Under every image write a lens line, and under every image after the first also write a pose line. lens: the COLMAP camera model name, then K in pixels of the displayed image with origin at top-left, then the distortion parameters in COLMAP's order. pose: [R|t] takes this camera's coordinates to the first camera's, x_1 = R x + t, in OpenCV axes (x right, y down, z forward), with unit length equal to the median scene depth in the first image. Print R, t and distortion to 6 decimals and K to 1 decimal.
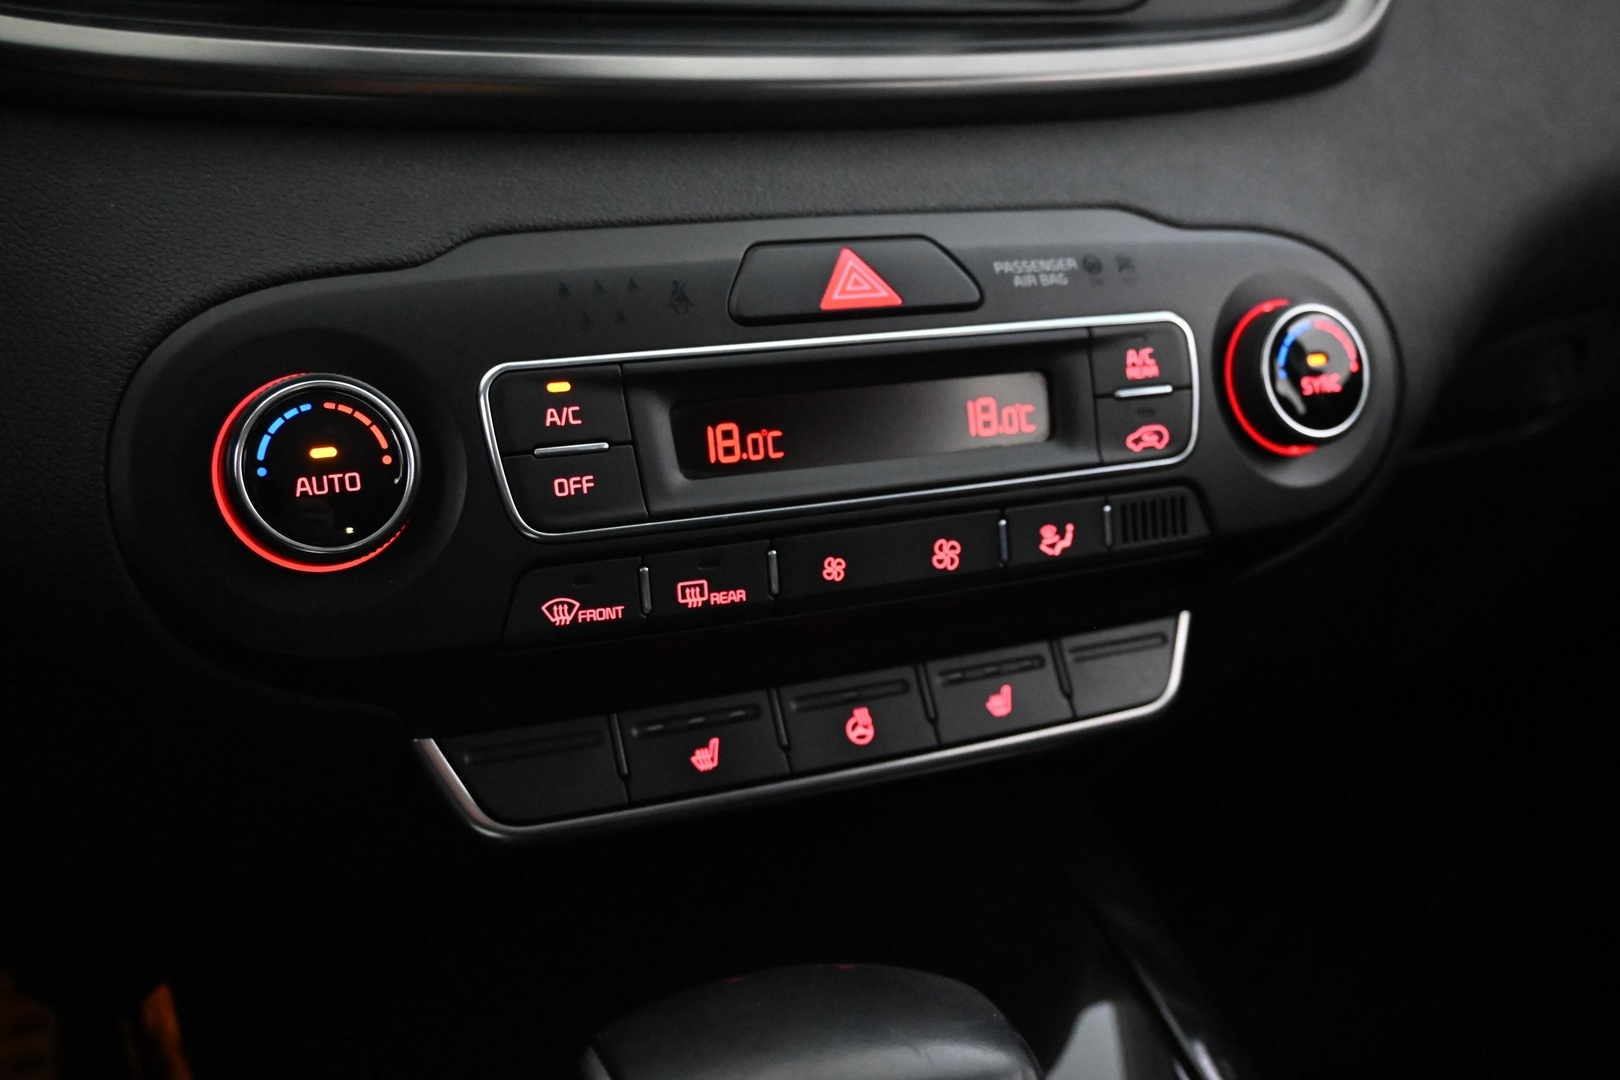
lens RADIAL K [[1557.3, 0, 799.5], [0, 1557.3, 544.4], [0, 0, 1]] dist [0.002243, 0.000000]
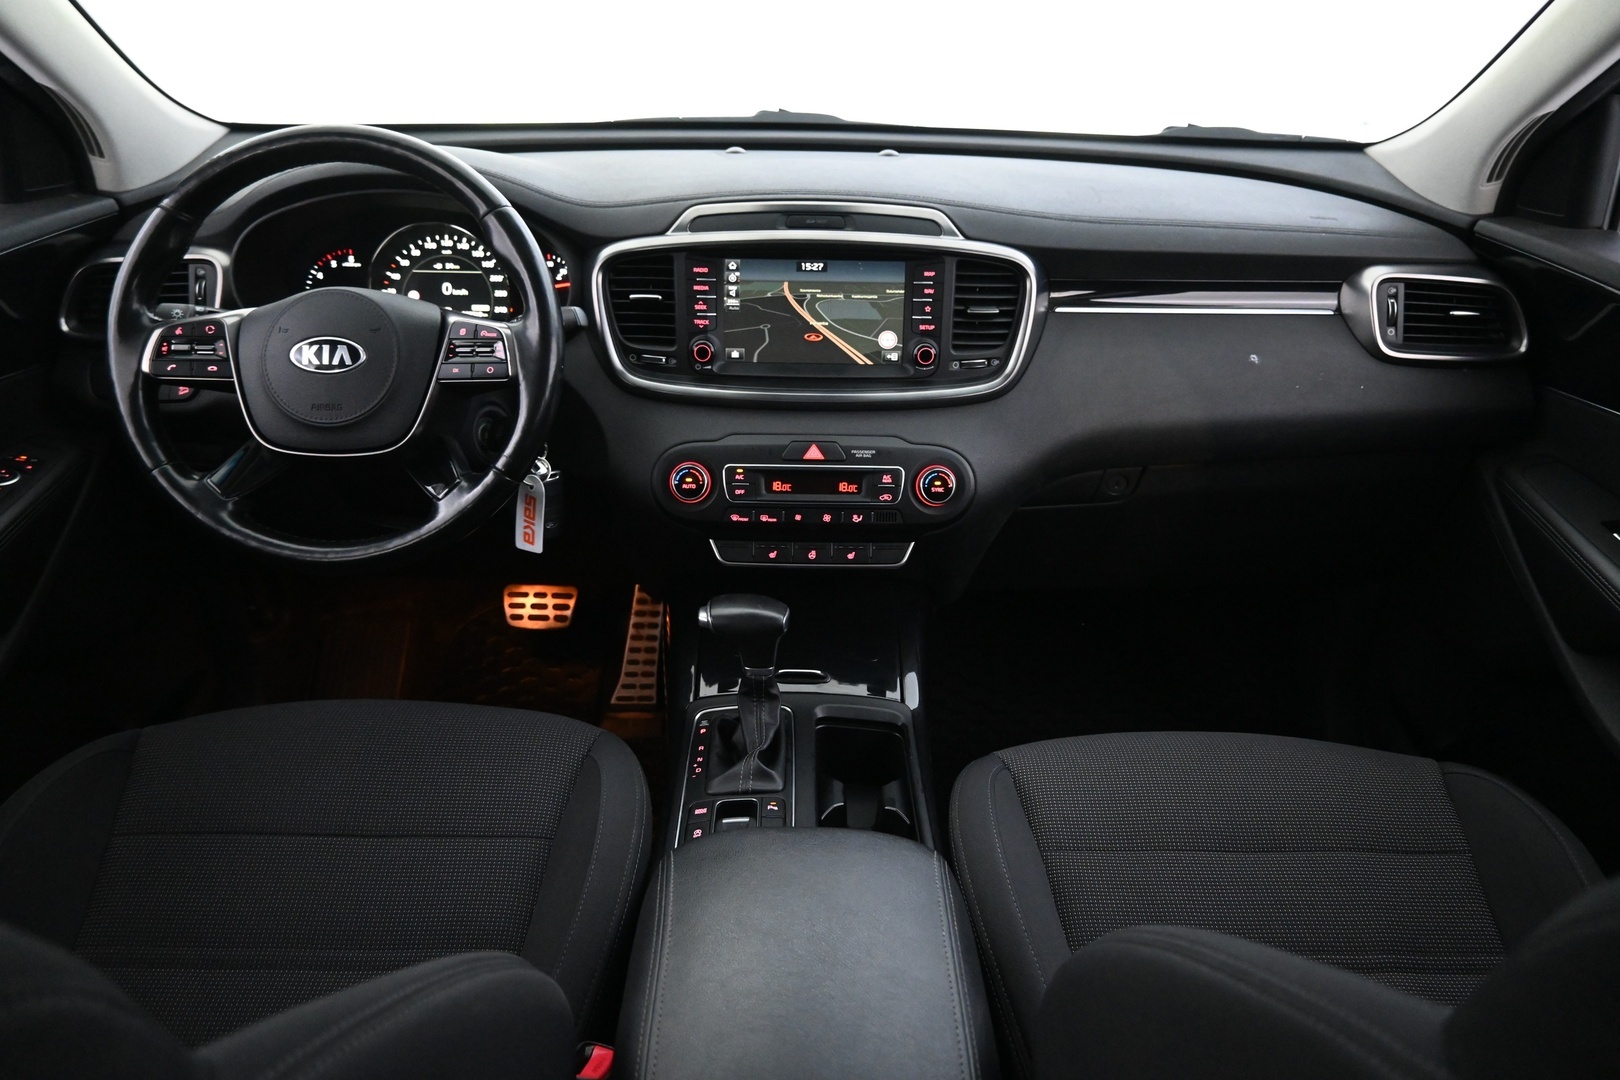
lens RADIAL K [[1130.0, 0, 818.7], [0, 1130.0, 533.8], [0, 0, 1]] dist [0.010959, -0.007114]
pose [[0.915157, 0.167423, -0.366685, 1.307642], [-0.131724, 0.983935, 0.120499, -0.345644], [0.380968, -0.061974, 0.922509, -2.011545]]
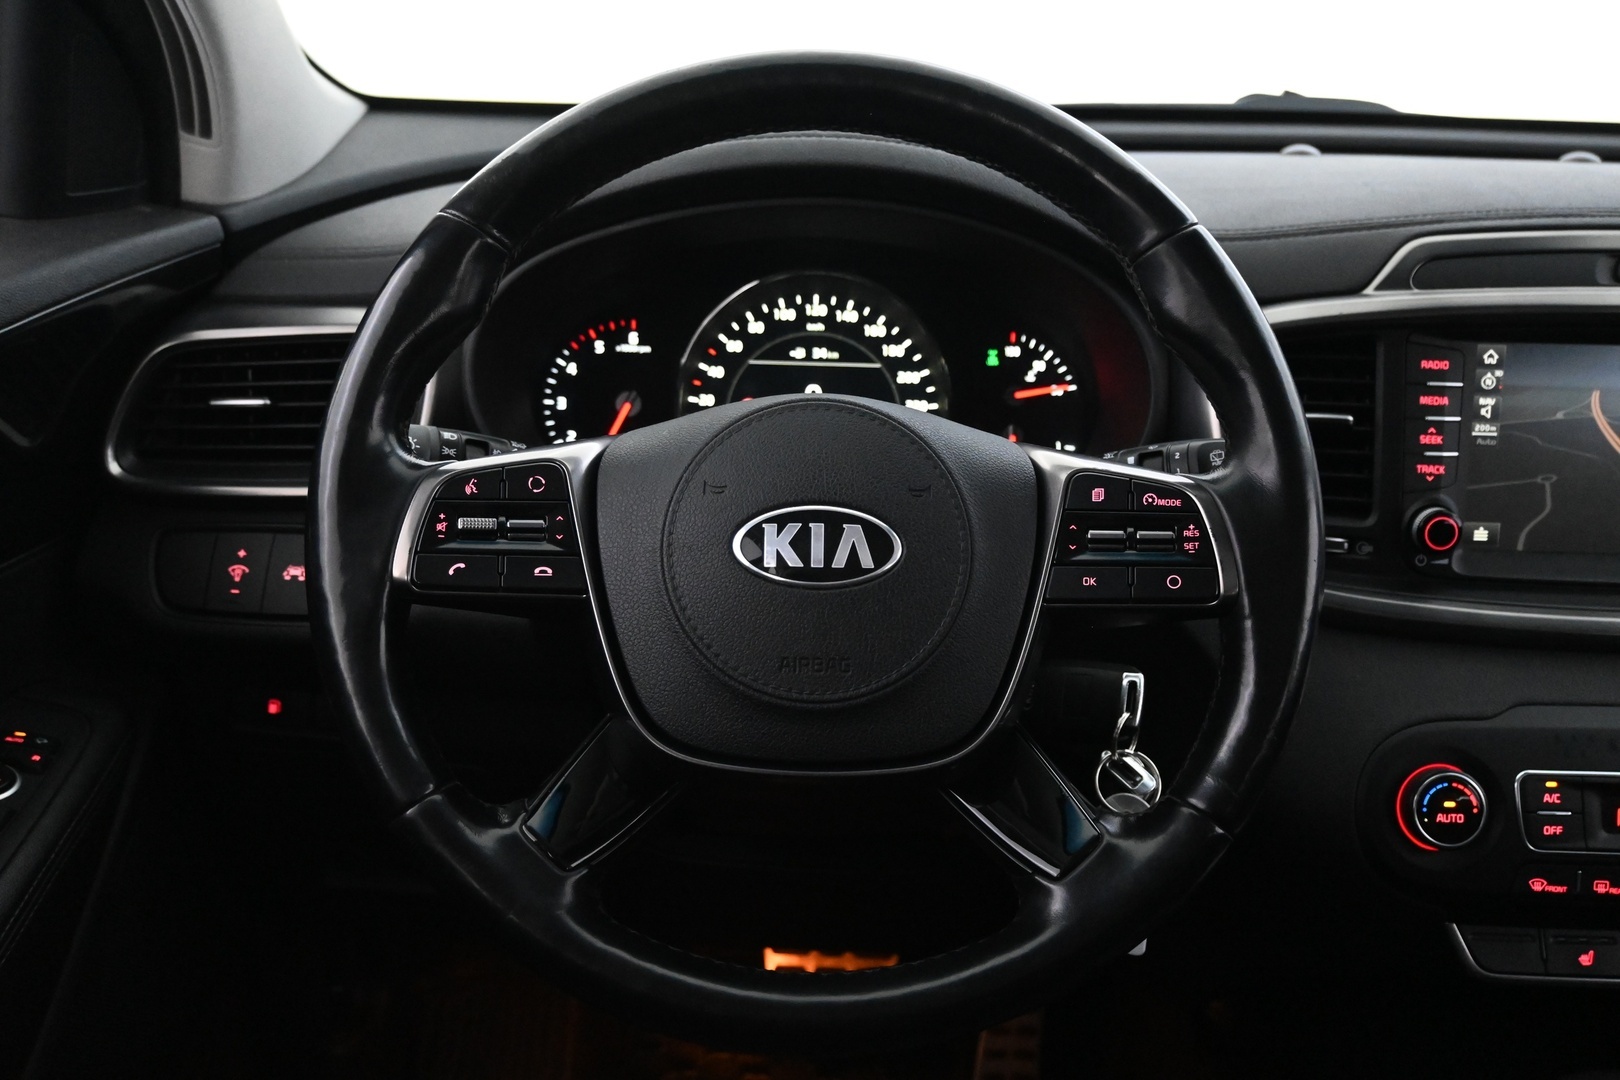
lens RADIAL K [[1557.3, 0, 816.5], [0, 1557.3, 539.8], [0, 0, 1]] dist [0.002243, 0.000000]
pose [[0.913998, 0.132129, -0.383600, -0.296223], [-0.142344, 0.989816, 0.001776, -0.290841], [0.379928, 0.052980, 0.923498, -1.412342]]
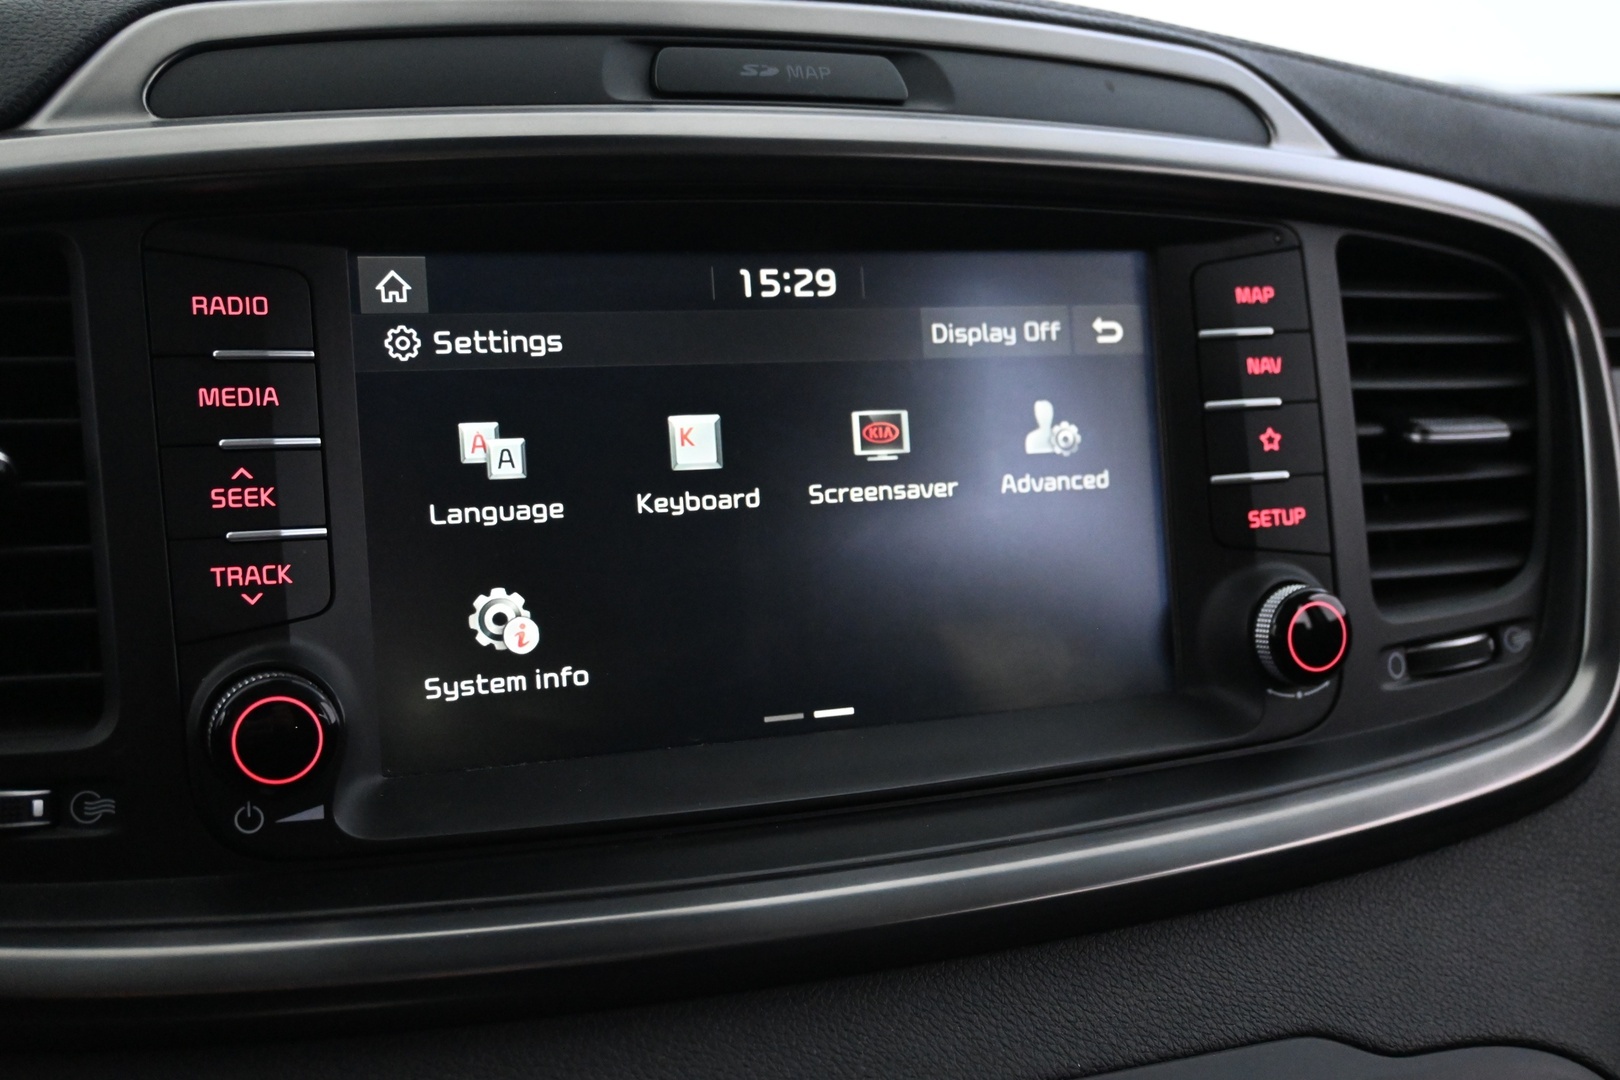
lens RADIAL K [[1670.0, 0, 805.9], [0, 1670.0, 552.3], [0, 0, 1]] dist [-0.020142, 0.000000]
pose [[0.998352, -0.014680, -0.055481, -0.006013], [0.005001, 0.985308, -0.170711, -0.369888], [0.057172, 0.170152, 0.983758, 0.130515]]
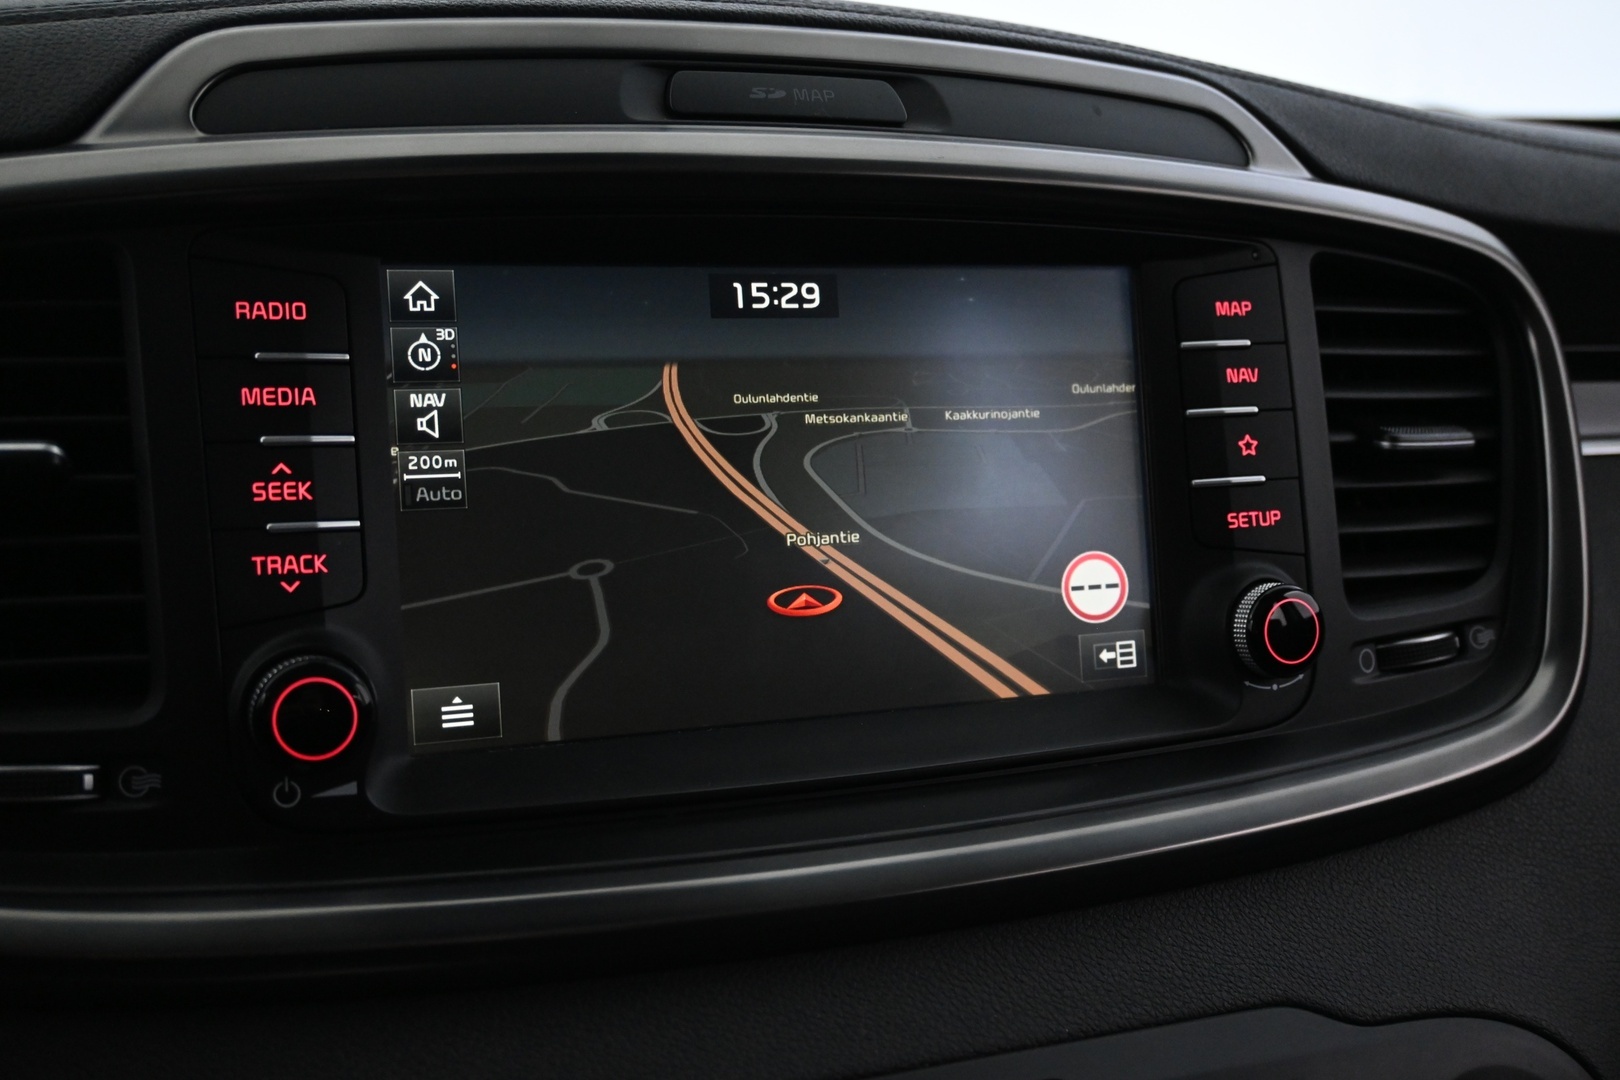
lens RADIAL K [[1670.0, 0, 802.8], [0, 1670.0, 541.8], [0, 0, 1]] dist [-0.020142, 0.000000]
pose [[0.998935, -0.009746, -0.045102, -0.018469], [0.001257, 0.982825, -0.184536, -0.348452], [0.046126, 0.184283, 0.981790, 0.073019]]
